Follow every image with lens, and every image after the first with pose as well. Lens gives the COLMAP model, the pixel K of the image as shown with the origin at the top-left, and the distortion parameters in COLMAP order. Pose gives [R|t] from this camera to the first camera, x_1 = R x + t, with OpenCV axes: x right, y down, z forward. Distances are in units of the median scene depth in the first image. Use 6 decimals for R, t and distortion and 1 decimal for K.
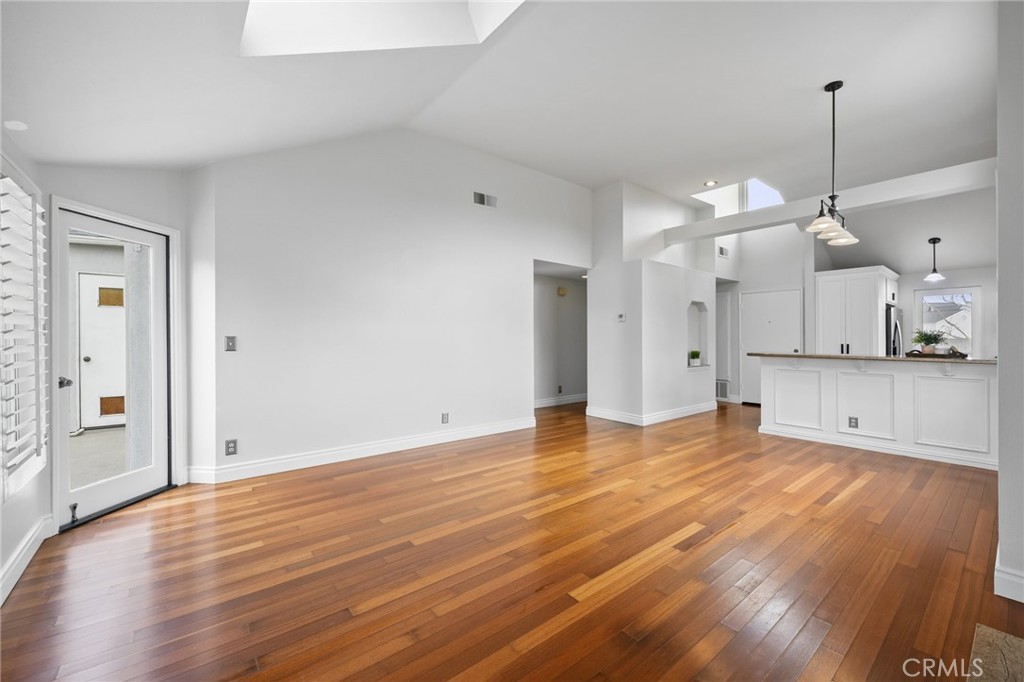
lens RADIAL K [[410.5, 0, 508.9], [0, 410.5, 337.9], [0, 0, 1]] dist [-0.000204, -0.000108]
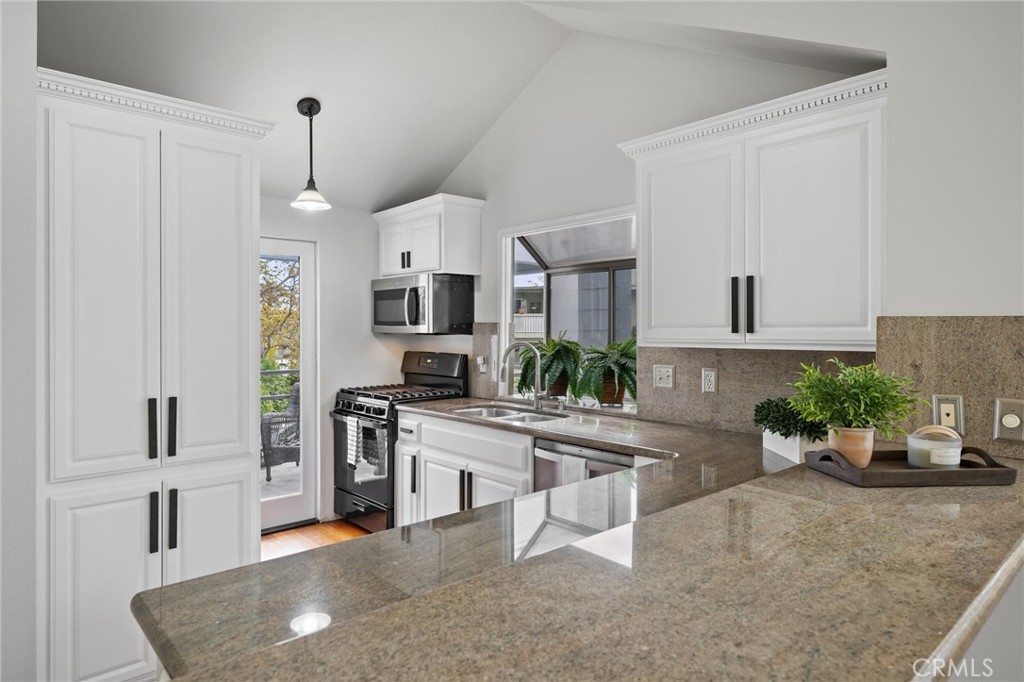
lens RADIAL K [[602.2, 0, 511.4], [0, 602.2, 333.9], [0, 0, 1]] dist [0.000323, 0.001713]
pose [[-0.051289, -0.008916, 0.998644, 0.726419], [-0.002952, 0.999957, 0.008776, -0.045181], [-0.998680, -0.002498, -0.051313, 1.324943]]
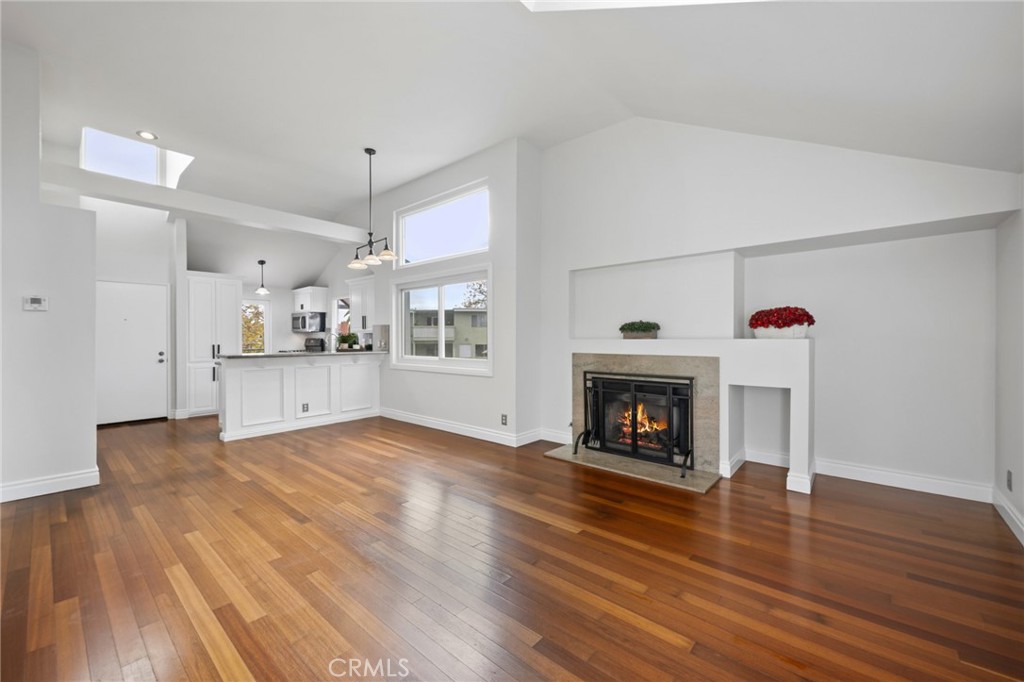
lens RADIAL K [[406.6, 0, 511.7], [0, 406.6, 337.8], [0, 0, 1]] dist [0.002268, 0.000156]
pose [[-0.175590, -0.002966, 0.984459, -0.555933], [0.002728, 0.999990, 0.003500, -0.006409], [-0.984460, 0.003300, -0.175580, 0.720108]]
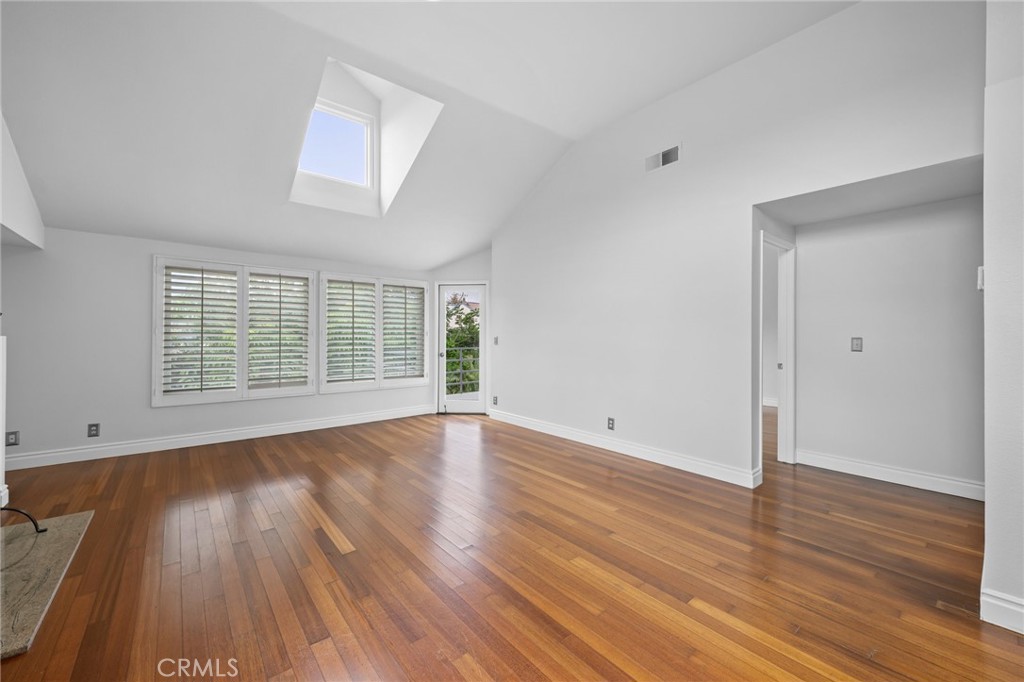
lens RADIAL K [[406.6, 0, 511.7], [0, 406.6, 337.8], [0, 0, 1]] dist [0.002268, 0.000156]
pose [[0.011218, 0.001423, -0.999936, 0.920147], [0.000043, 0.999999, 0.001424, -0.000599], [0.999937, -0.000059, 0.011218, 0.922751]]
